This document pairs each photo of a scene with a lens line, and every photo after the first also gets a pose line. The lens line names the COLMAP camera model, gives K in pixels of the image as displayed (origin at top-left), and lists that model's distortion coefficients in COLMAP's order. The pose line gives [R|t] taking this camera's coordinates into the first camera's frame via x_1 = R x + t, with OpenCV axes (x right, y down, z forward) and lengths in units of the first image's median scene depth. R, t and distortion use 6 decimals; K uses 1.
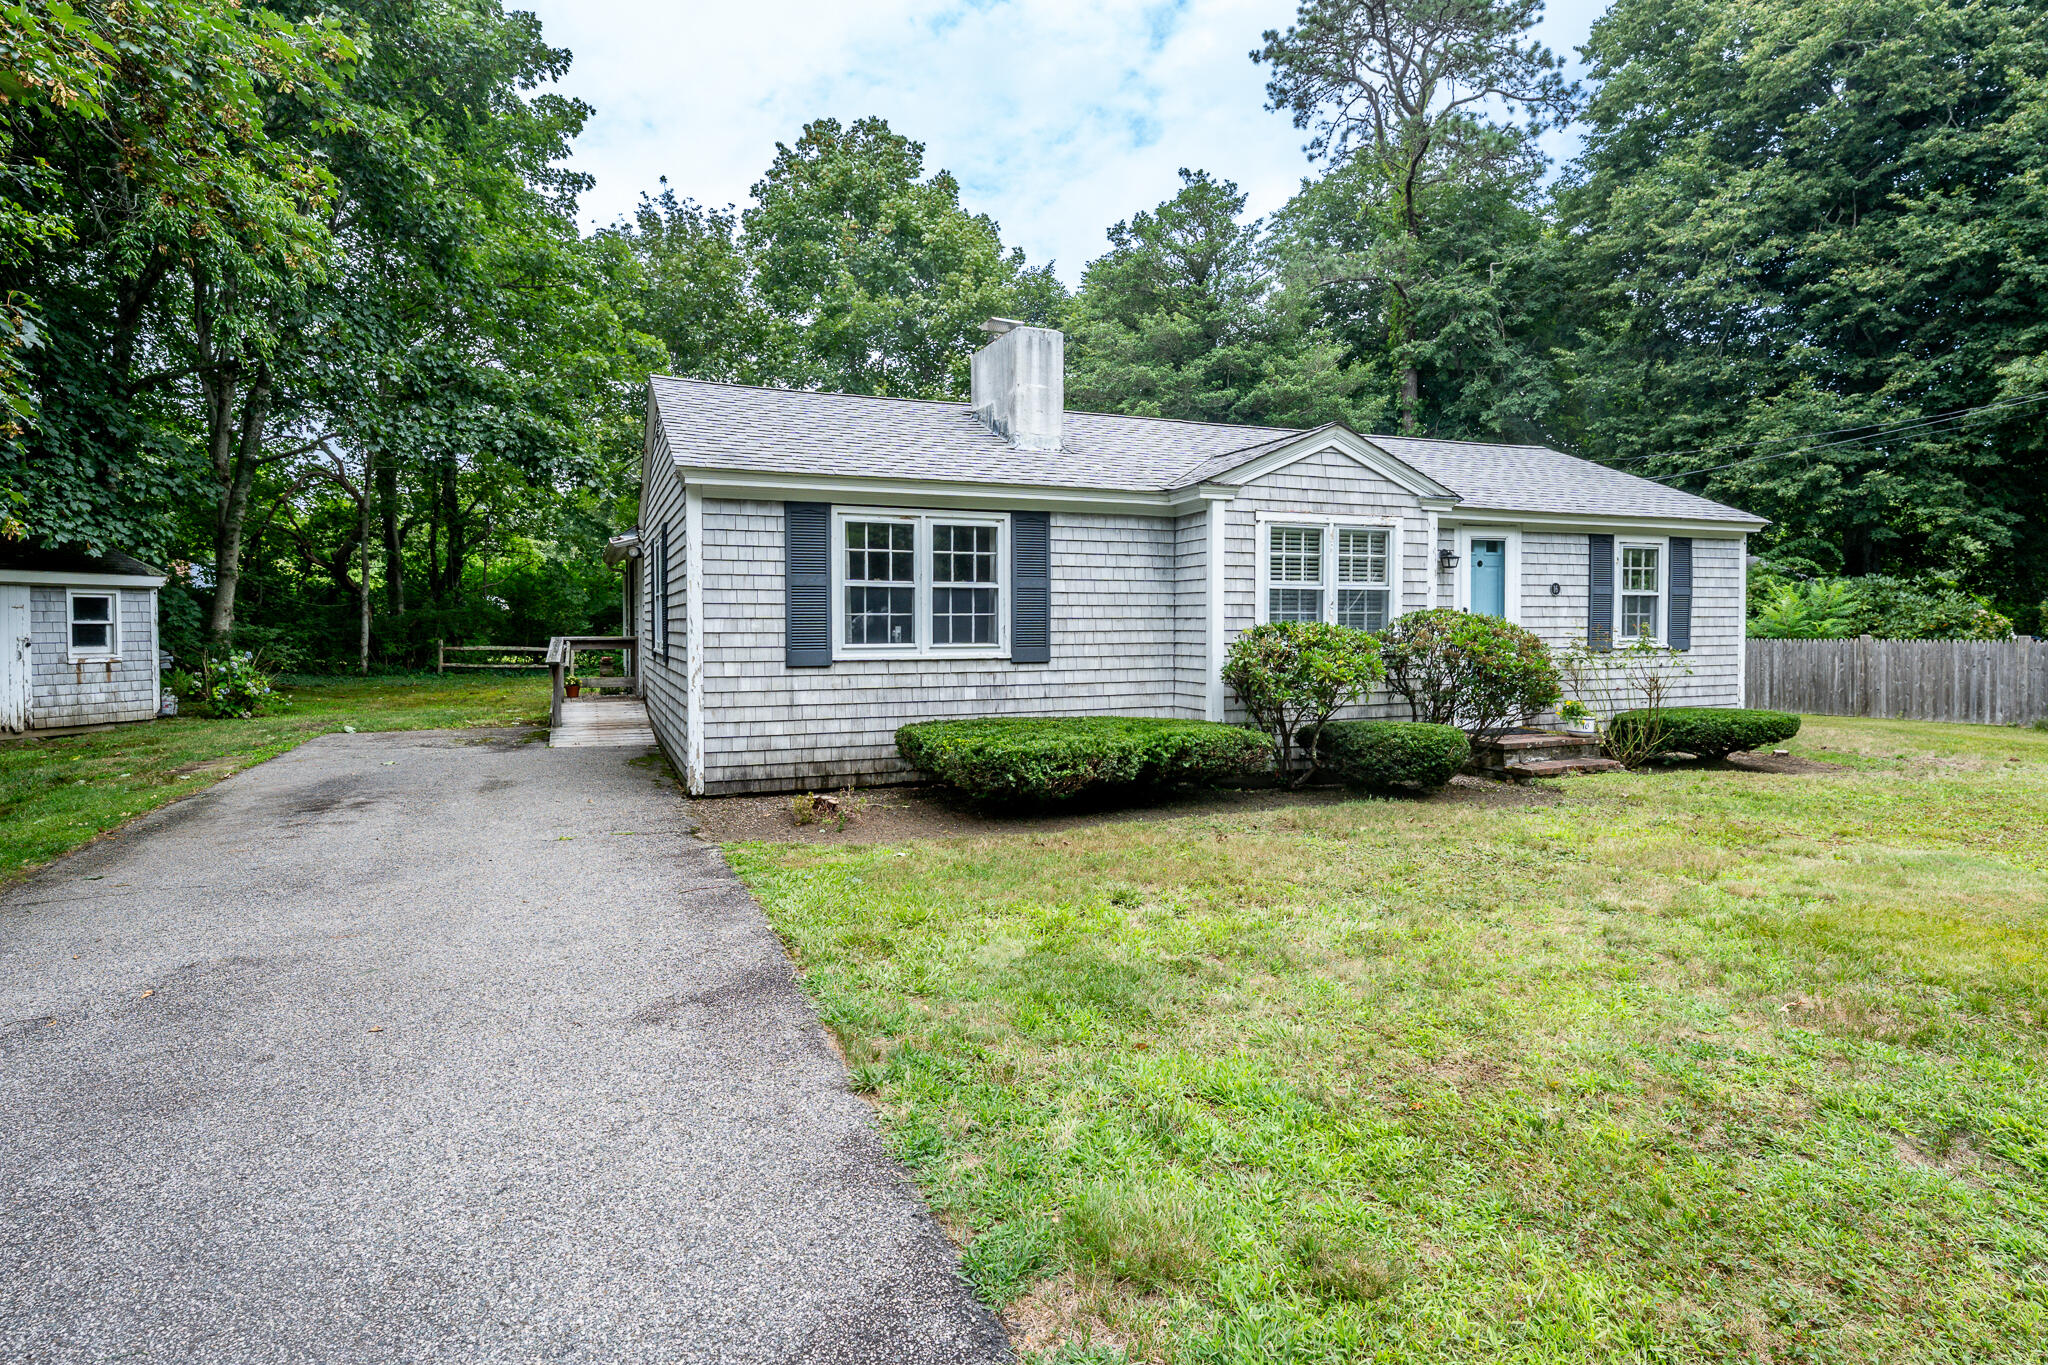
lens RADIAL K [[1105.8, 0, 1025.0], [0, 1105.8, 680.2], [0, 0, 1]] dist [0.019576, 0.000238]
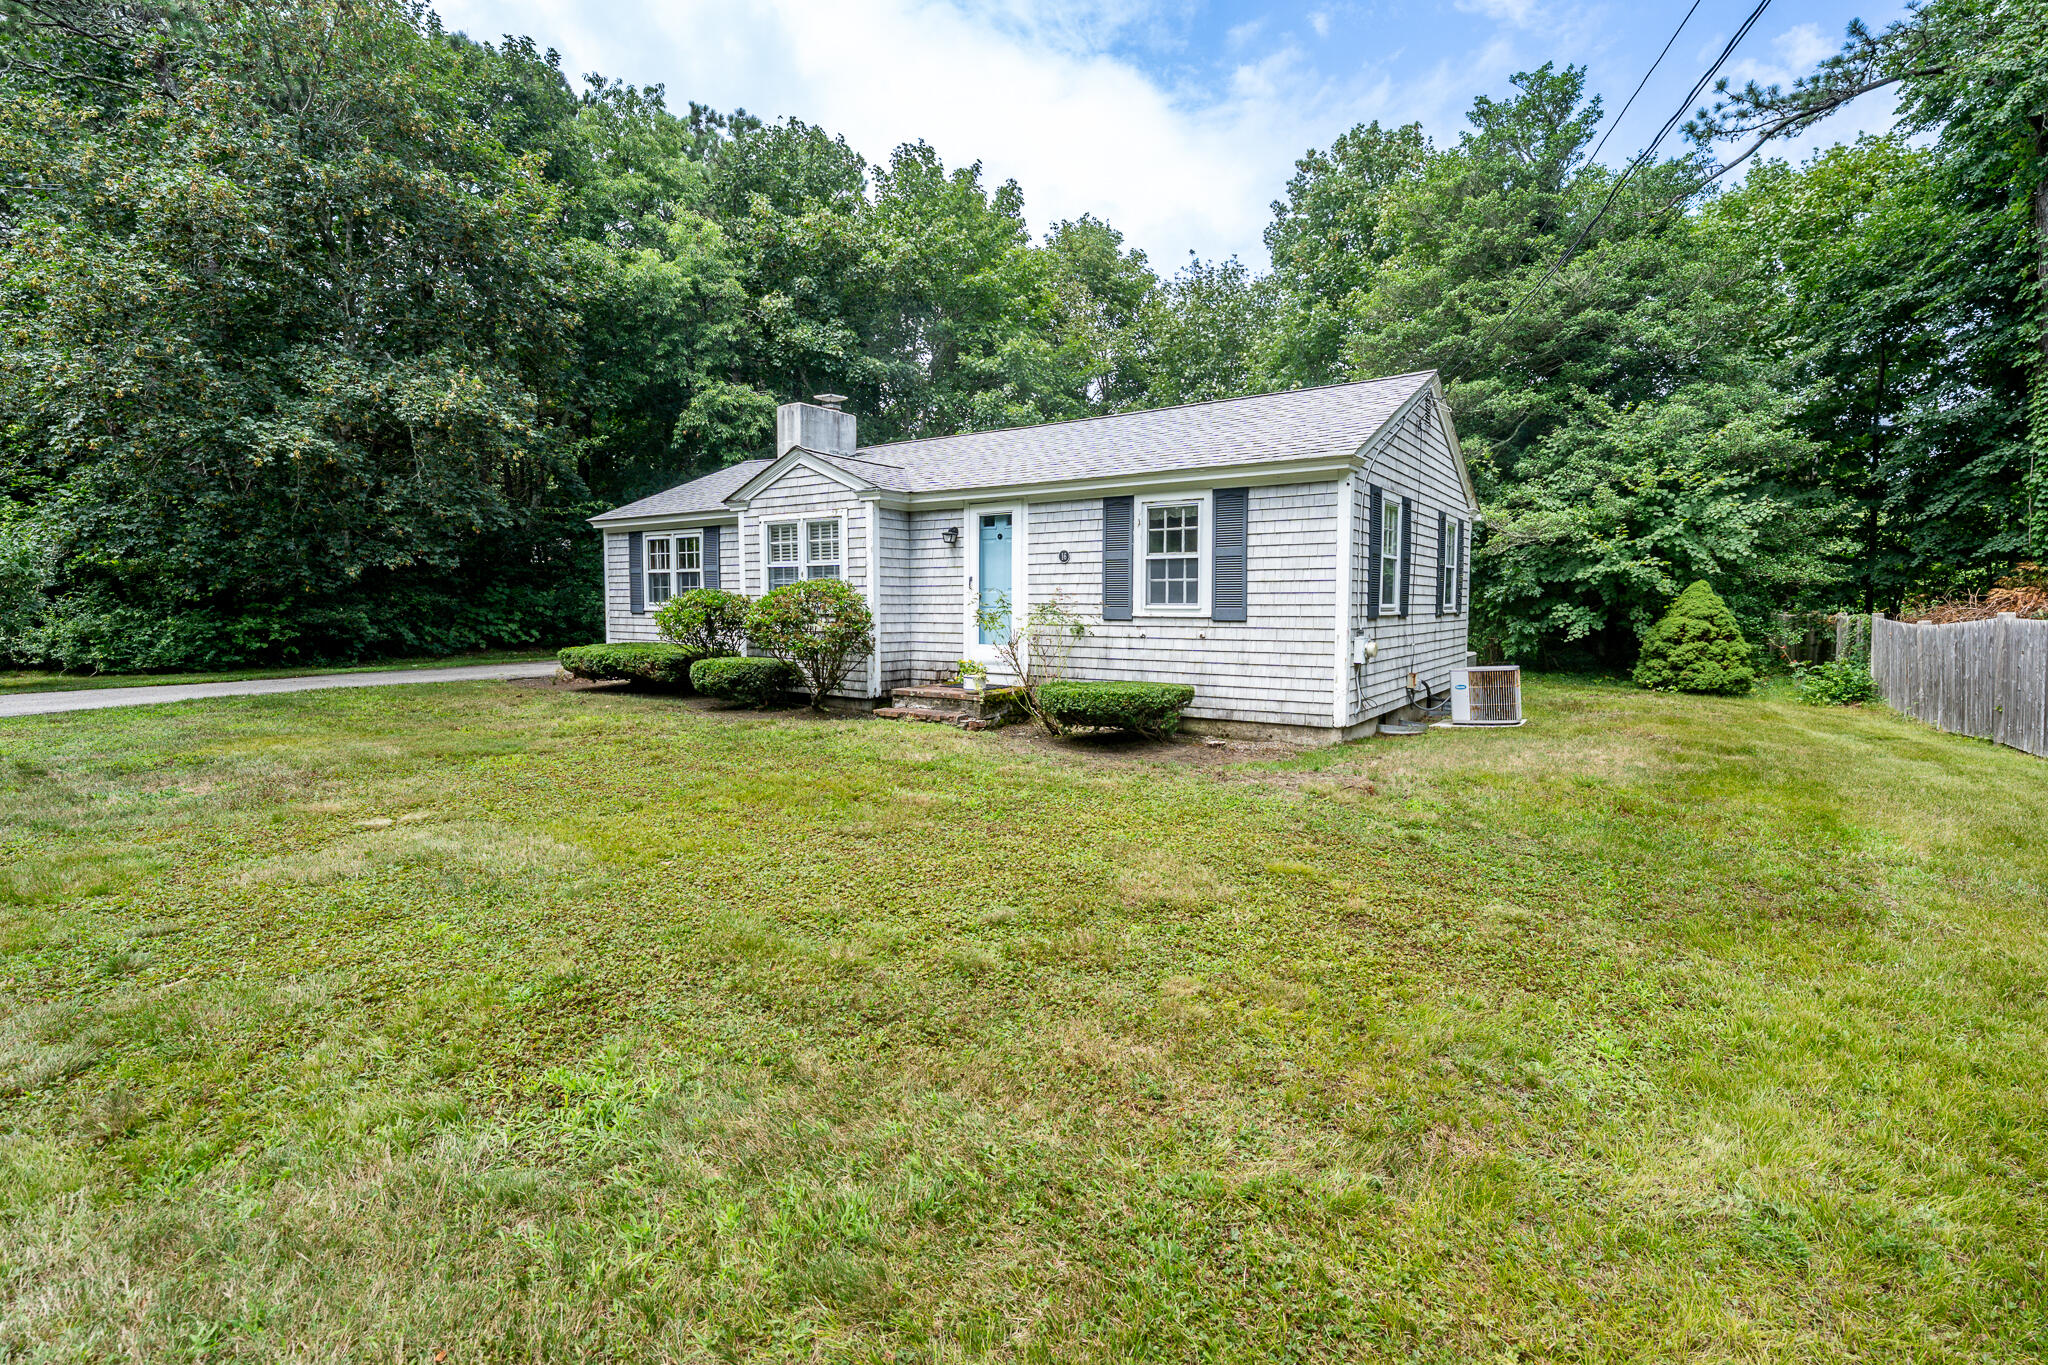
lens RADIAL K [[931.1, 0, 1025.7], [0, 931.1, 673.9], [0, 0, 1]] dist [-0.002133, 0.000006]
pose [[0.525241, 0.076954, -0.847467, 1.180572], [-0.037004, 0.997026, 0.067601, -0.031065], [0.850149, -0.004147, 0.526526, 0.518216]]
